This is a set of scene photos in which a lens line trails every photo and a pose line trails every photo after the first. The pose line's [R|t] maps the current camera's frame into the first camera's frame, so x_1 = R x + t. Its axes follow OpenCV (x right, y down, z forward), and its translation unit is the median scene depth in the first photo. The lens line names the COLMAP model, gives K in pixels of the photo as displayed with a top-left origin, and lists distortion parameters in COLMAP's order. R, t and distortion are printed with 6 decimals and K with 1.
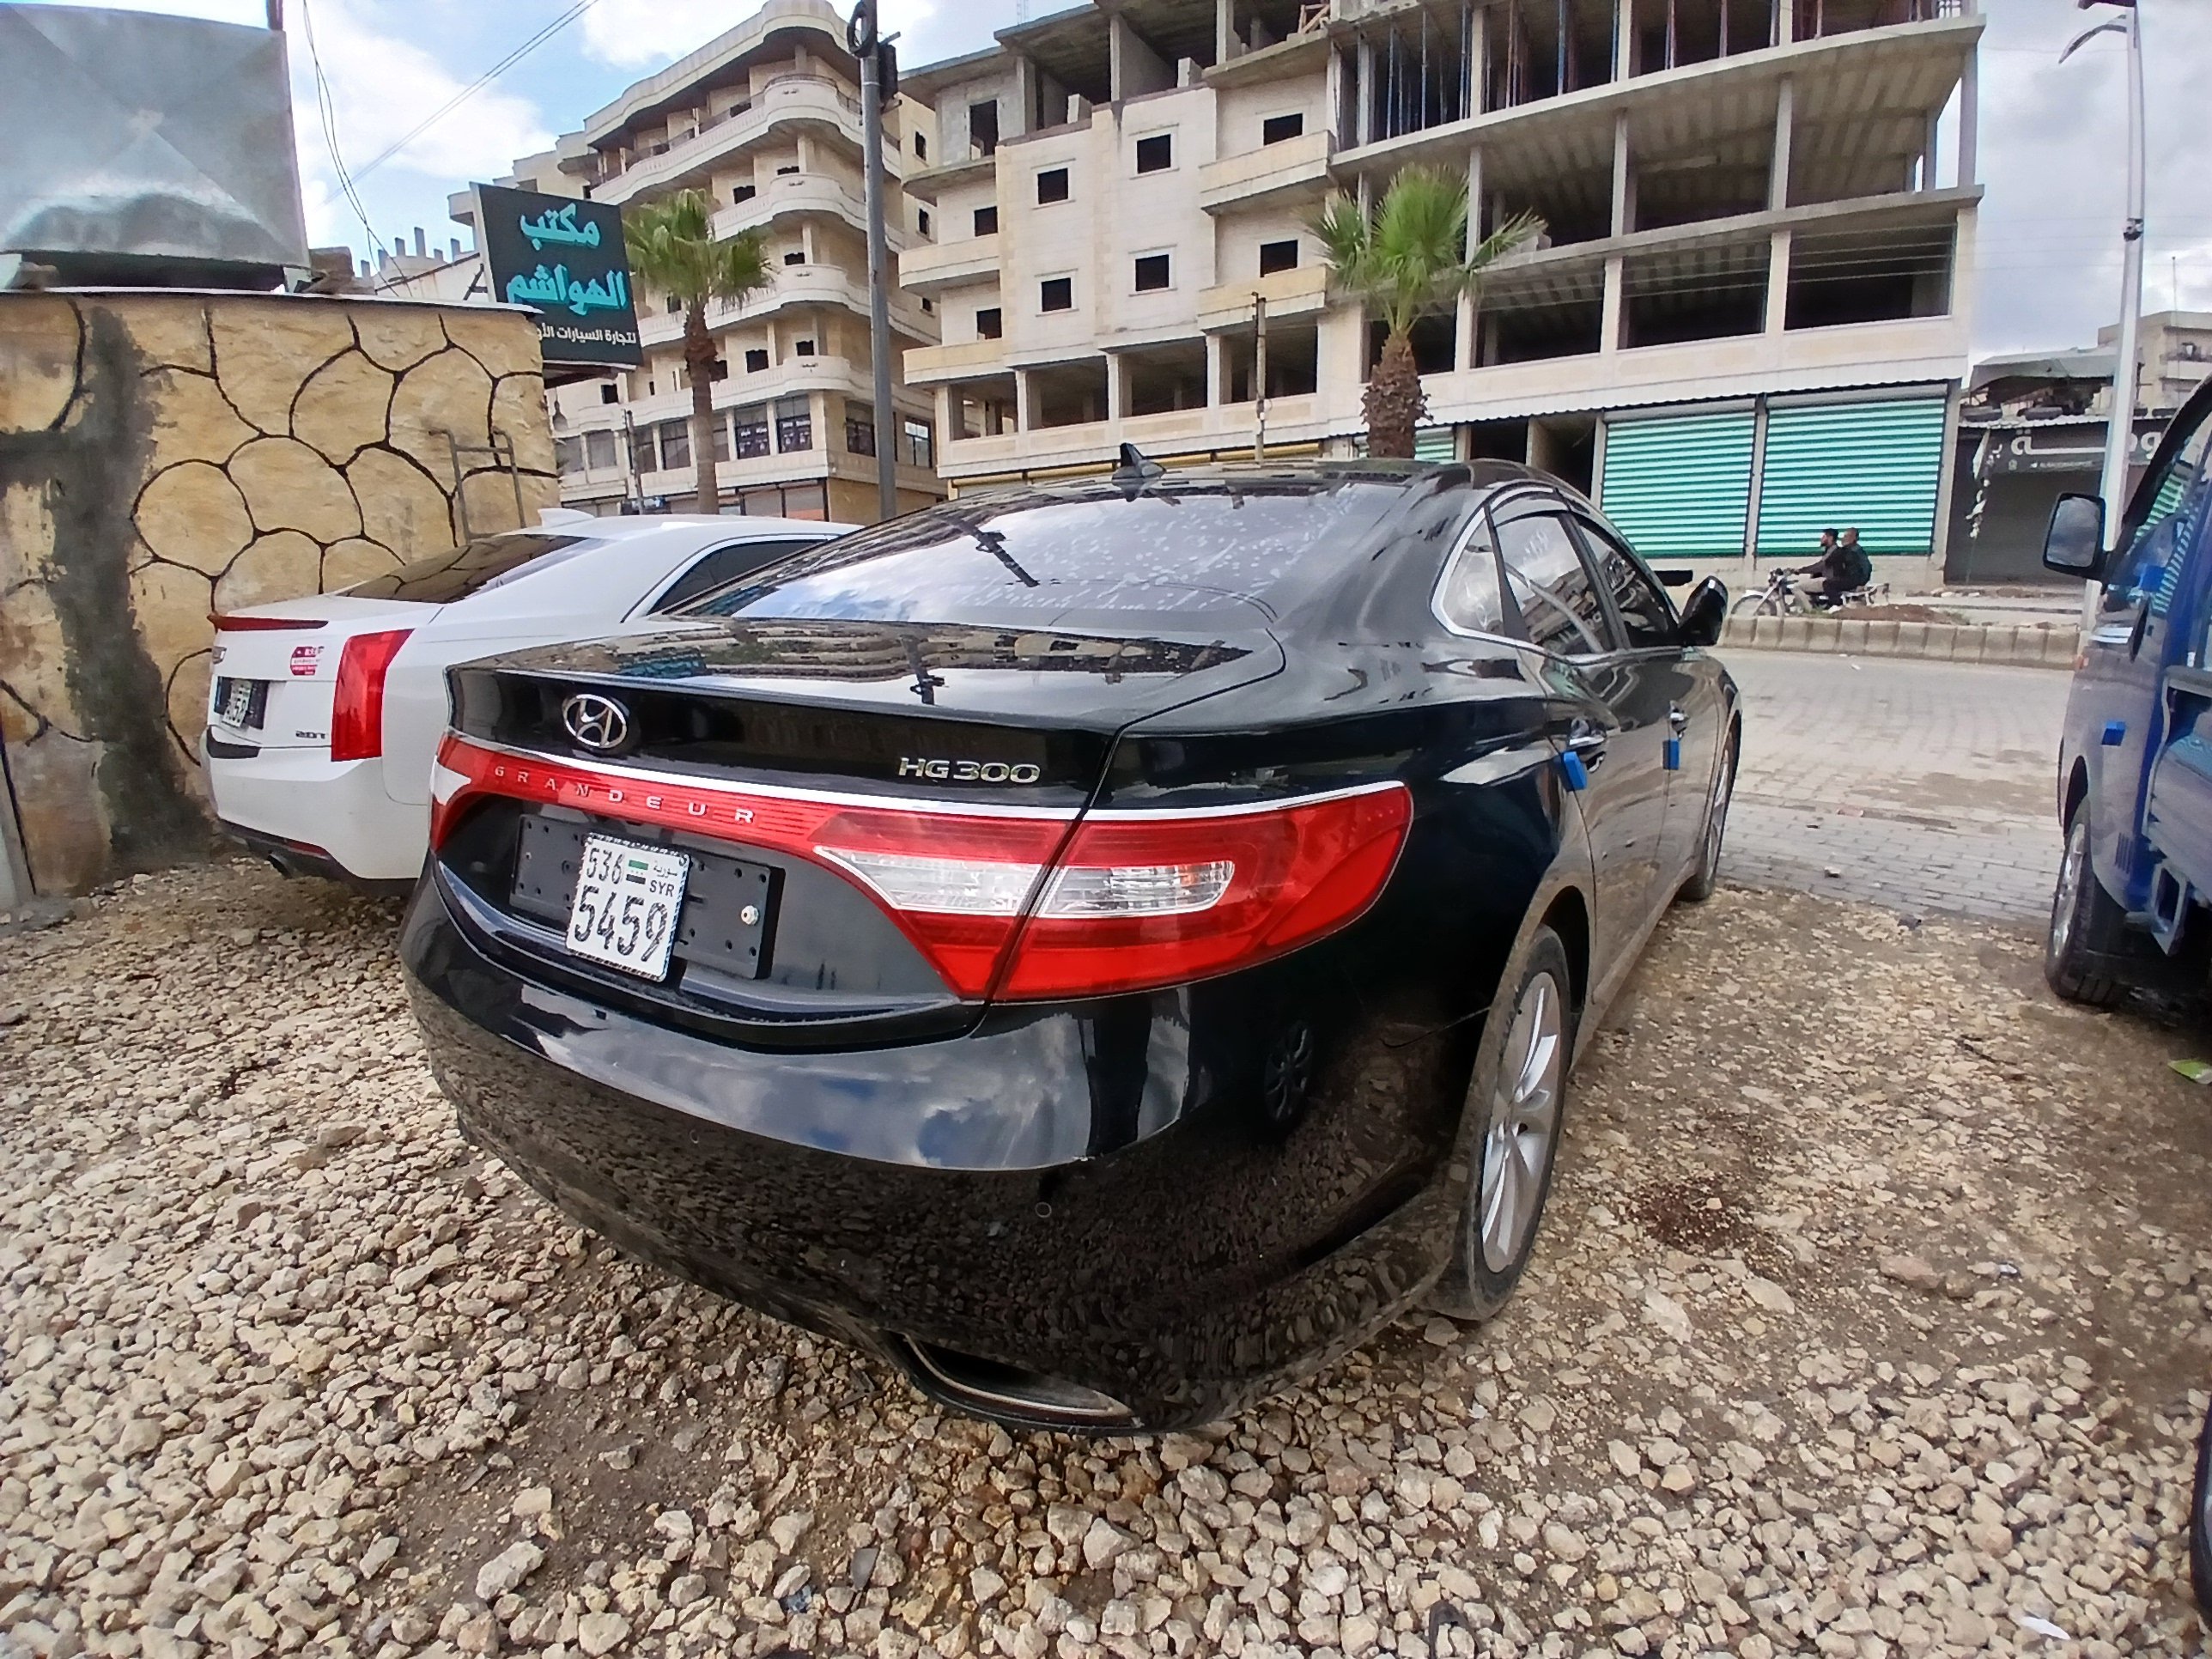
lens RADIAL K [[1106.0, 0, 1113.8], [0, 1106.0, 825.2], [0, 0, 1]] dist [0.002284, -0.047064]
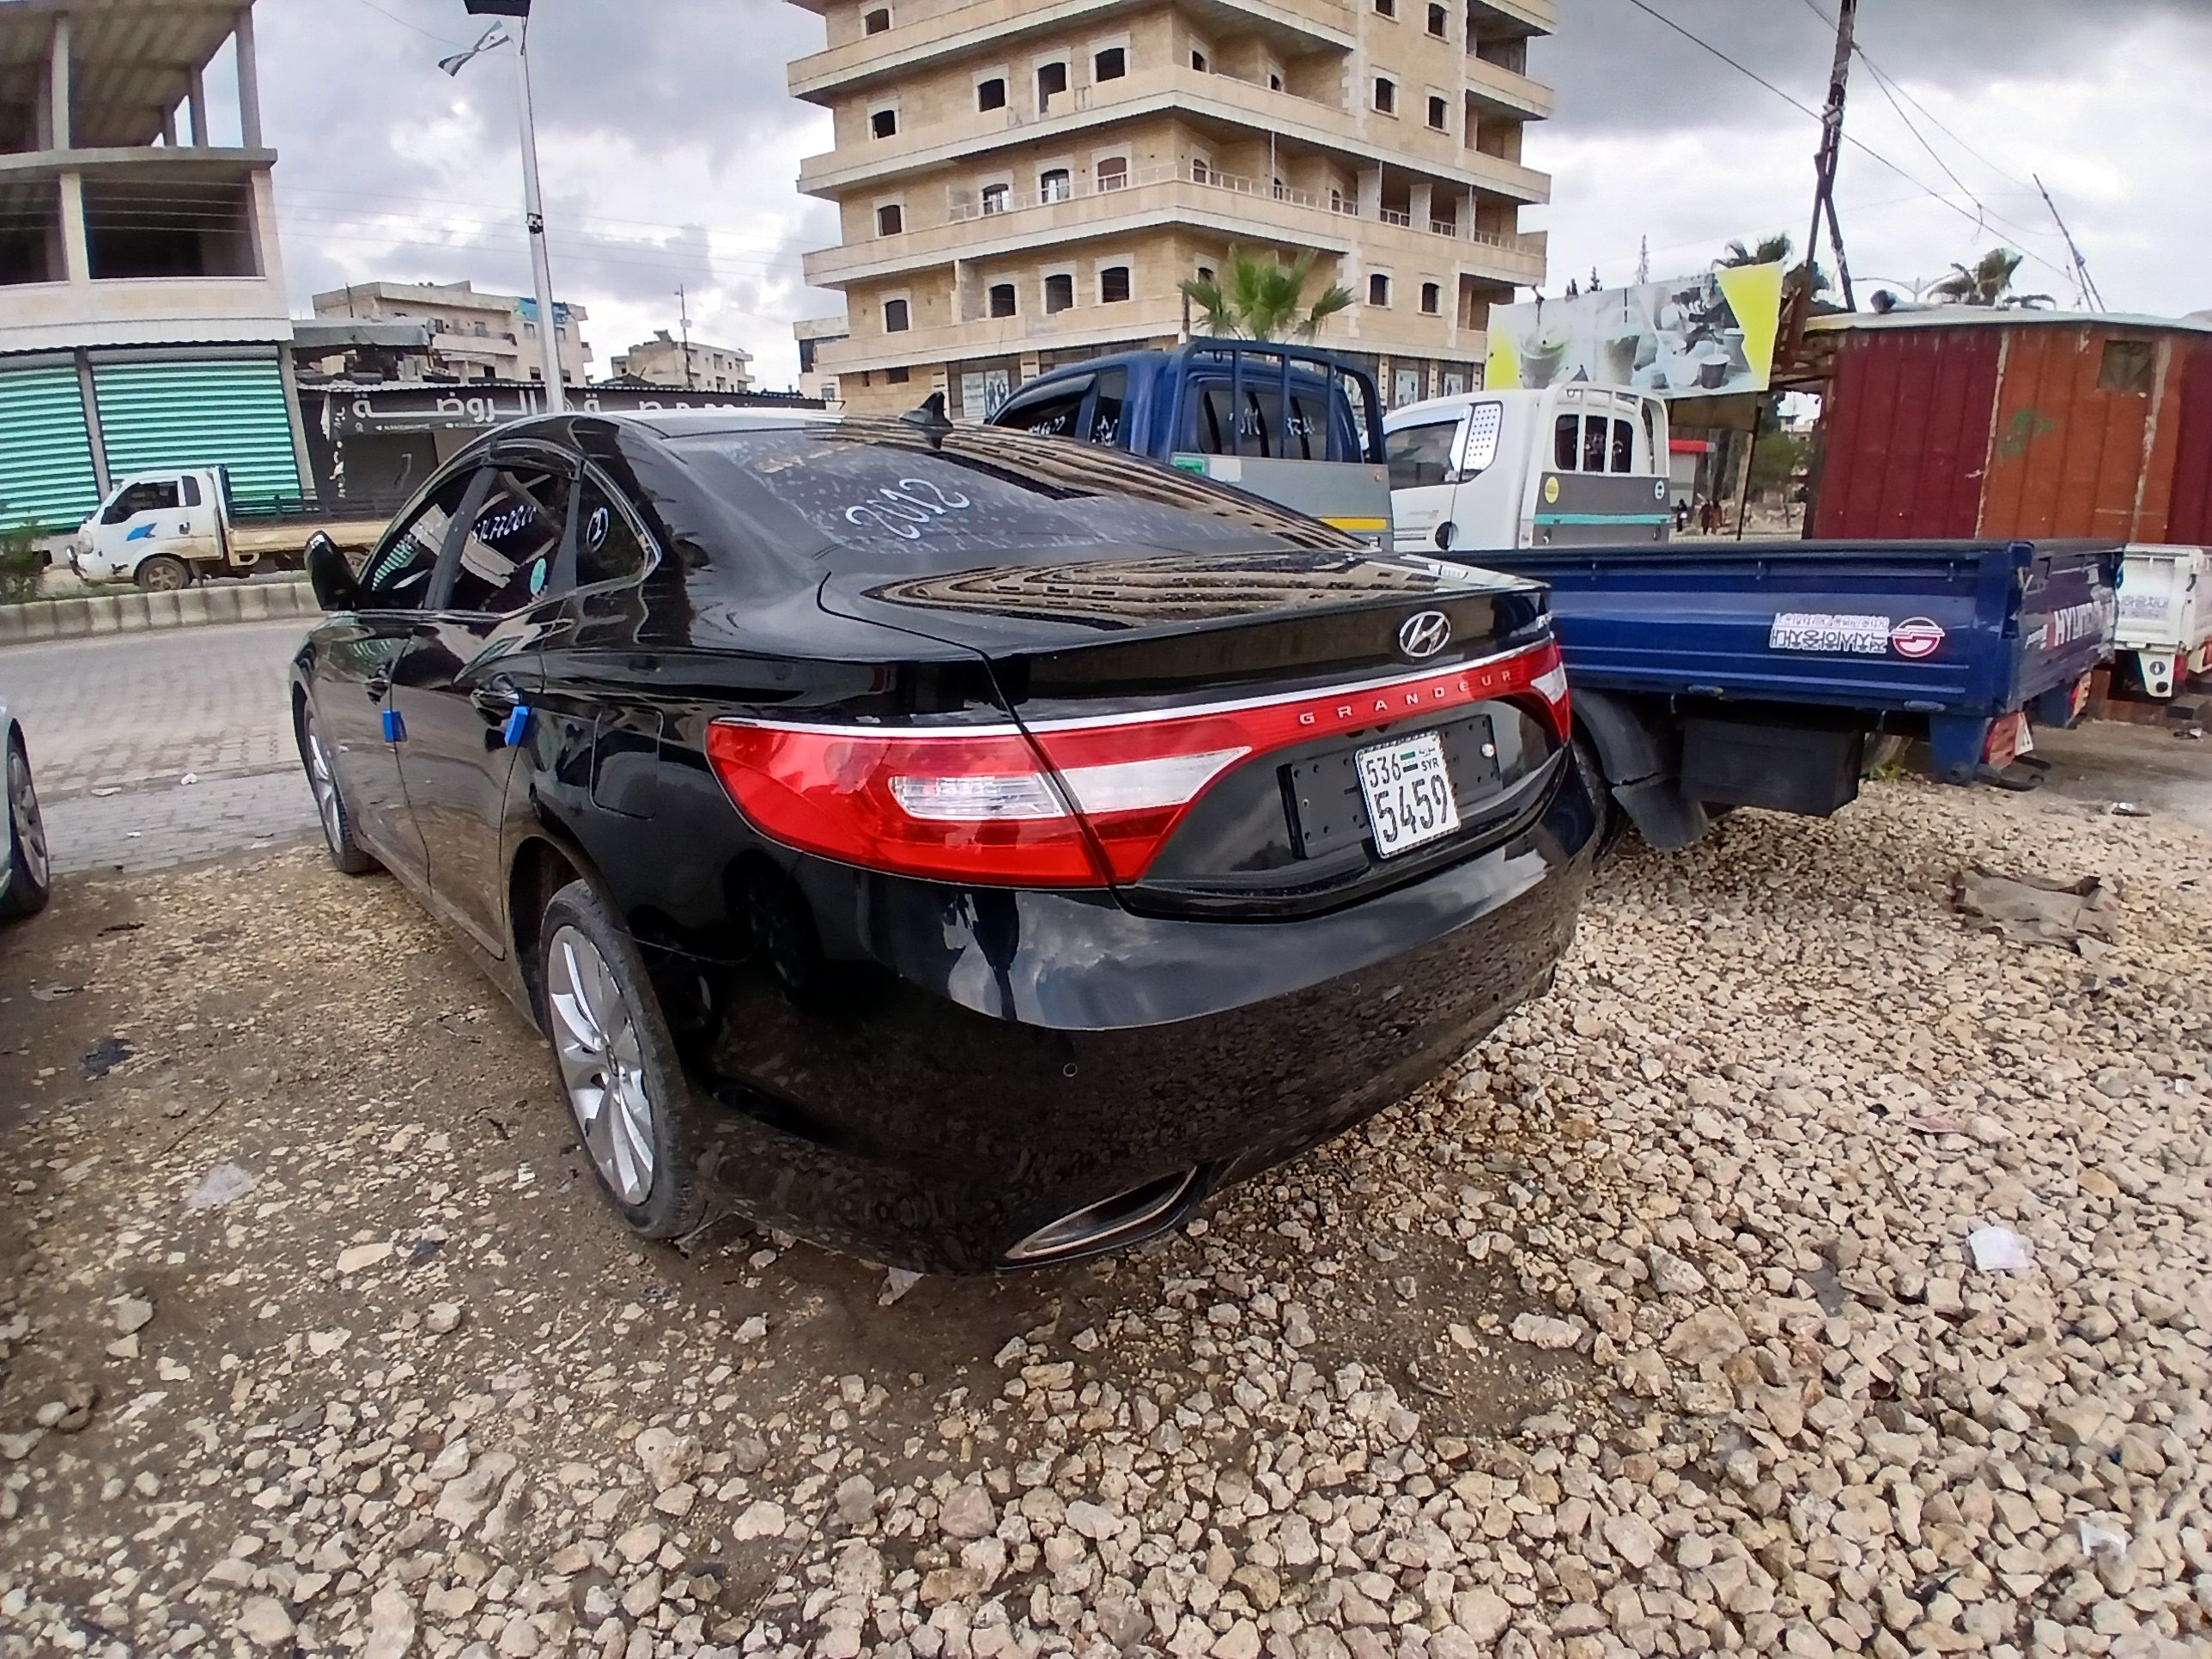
lens RADIAL K [[1108.8, 0, 1104.6], [0, 1108.8, 818.7], [0, 0, 1]] dist [0.004965, -0.047222]
pose [[0.236952, -0.259479, 0.936229, -0.324934], [0.235822, 0.950214, 0.203670, -0.043492], [-0.942466, 0.172523, 0.286346, 0.193153]]
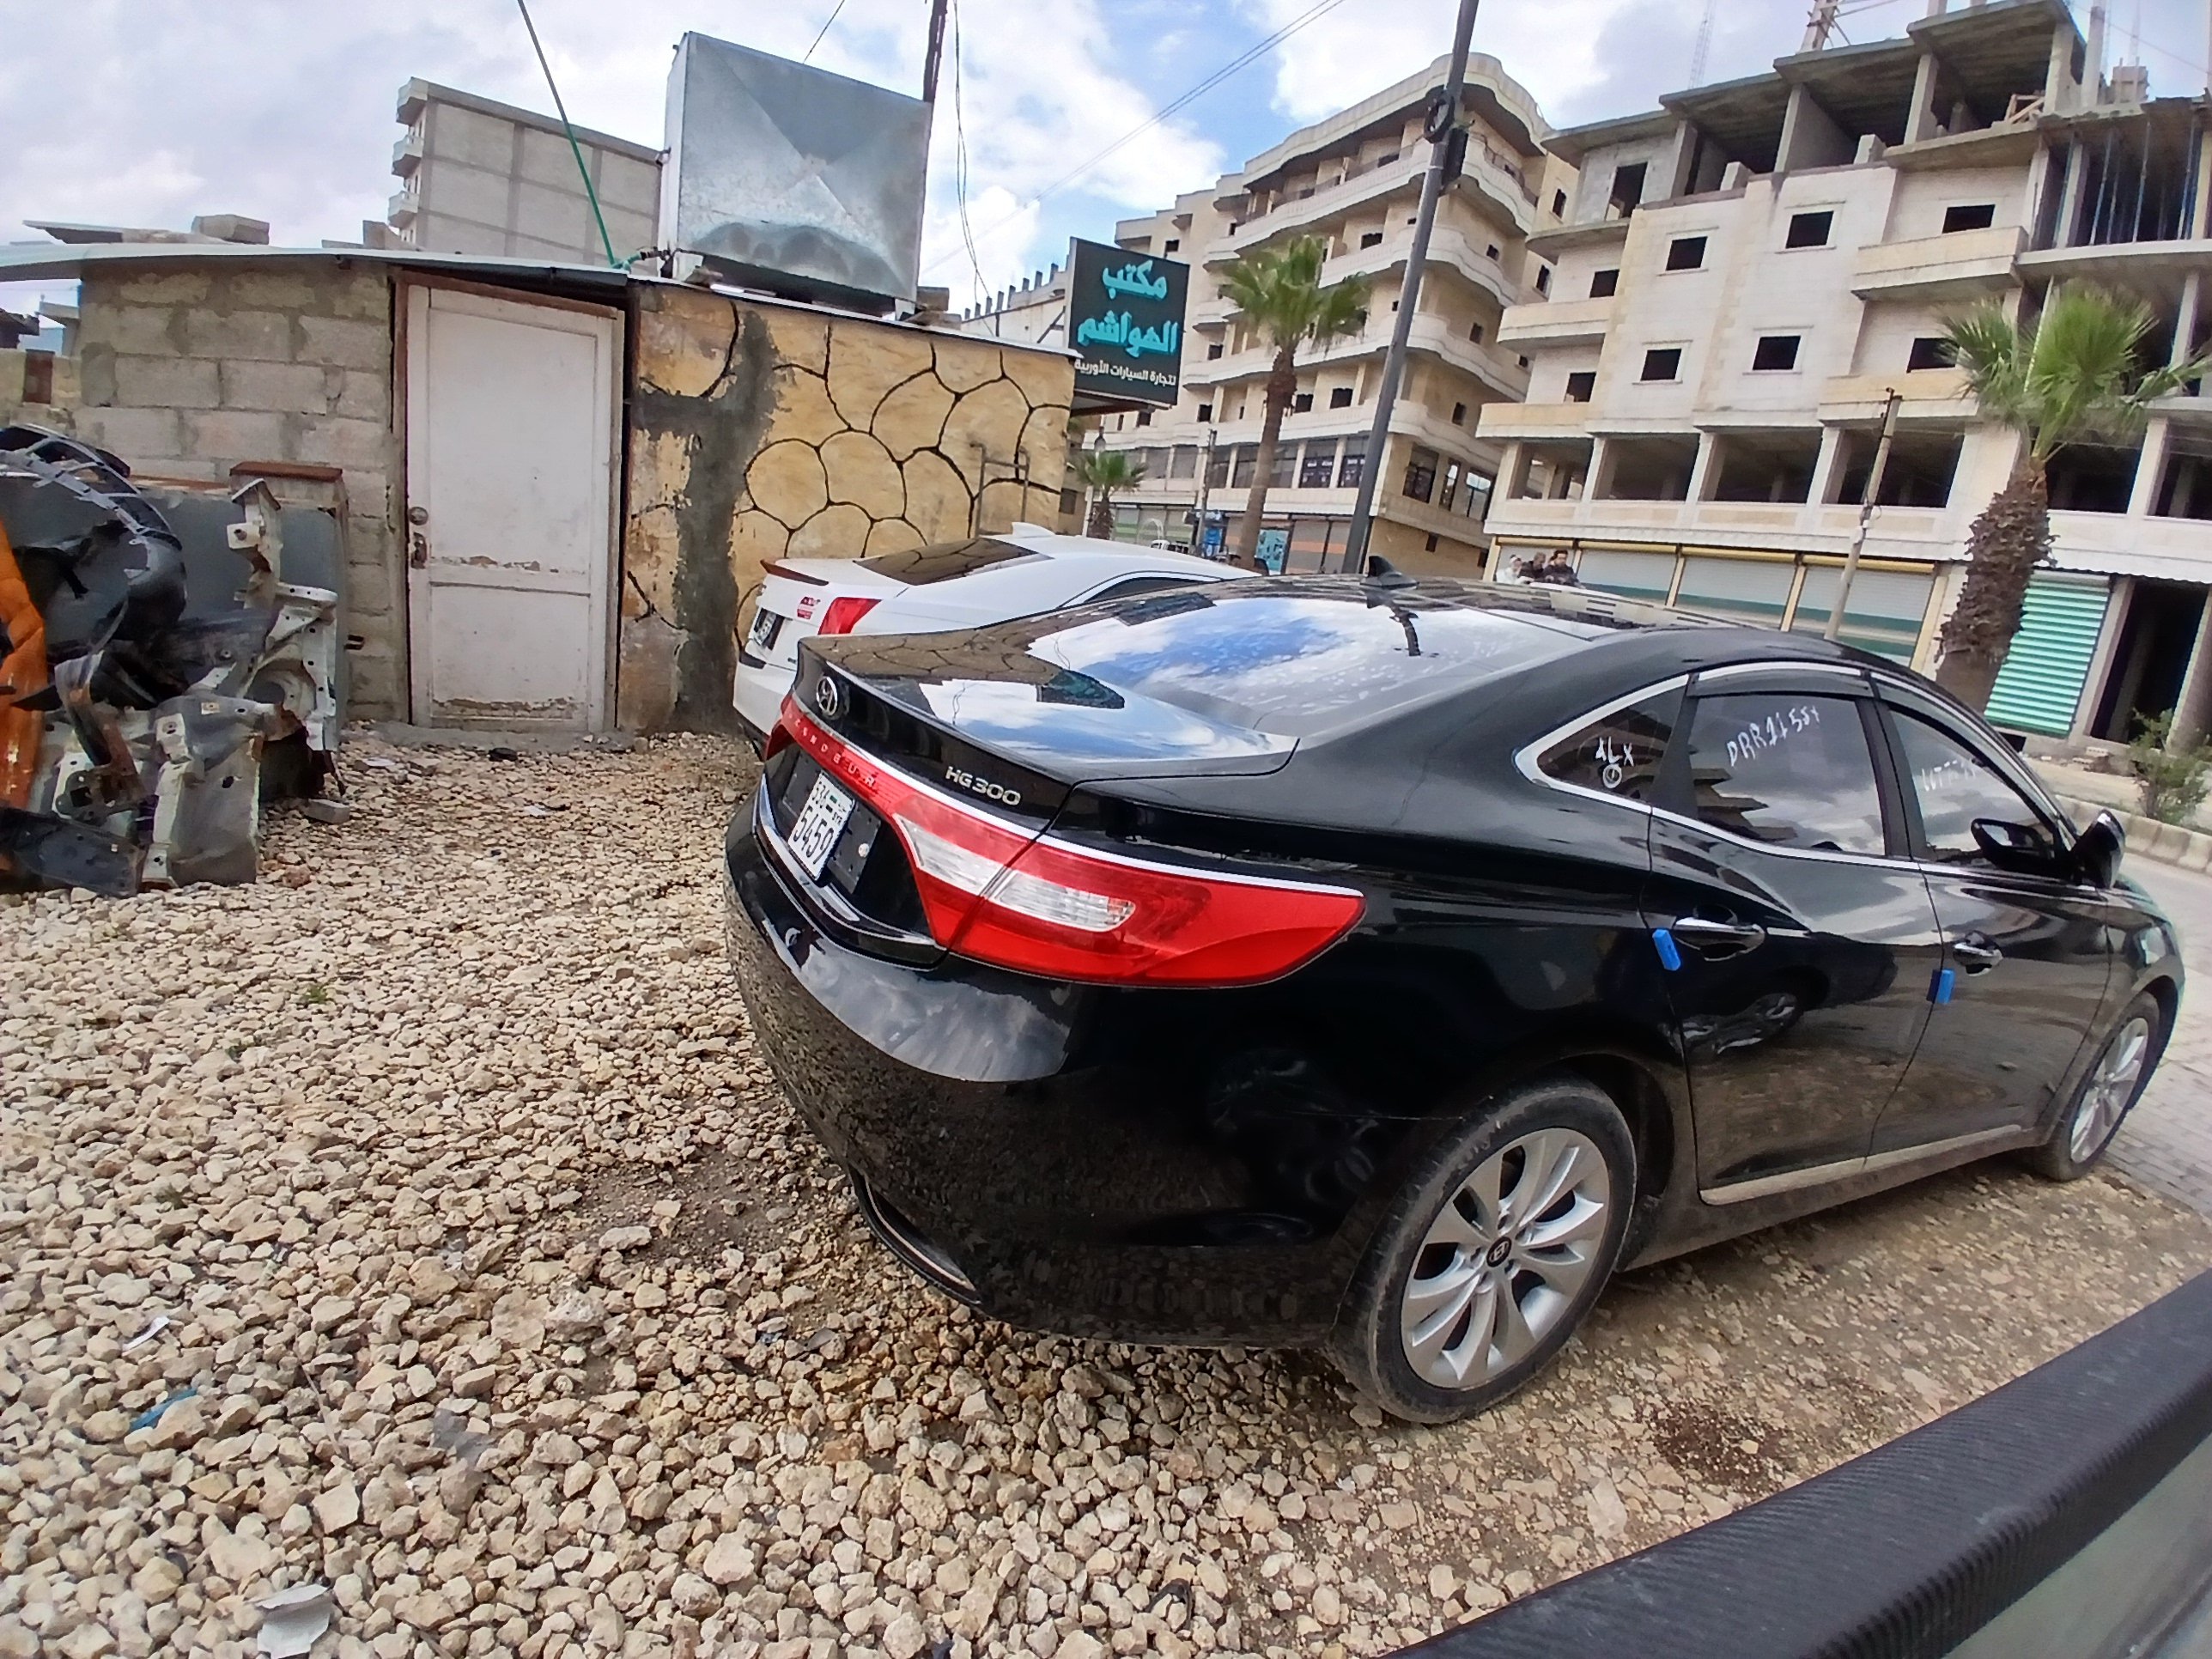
lens RADIAL K [[1104.3, 0, 1118.0], [0, 1104.3, 821.2], [0, 0, 1]] dist [0.012806, -0.058063]
pose [[0.879134, 0.253491, -0.403566, 0.094059], [-0.267634, 0.963269, 0.022038, -0.013130], [0.394329, 0.088634, 0.914685, -0.030855]]
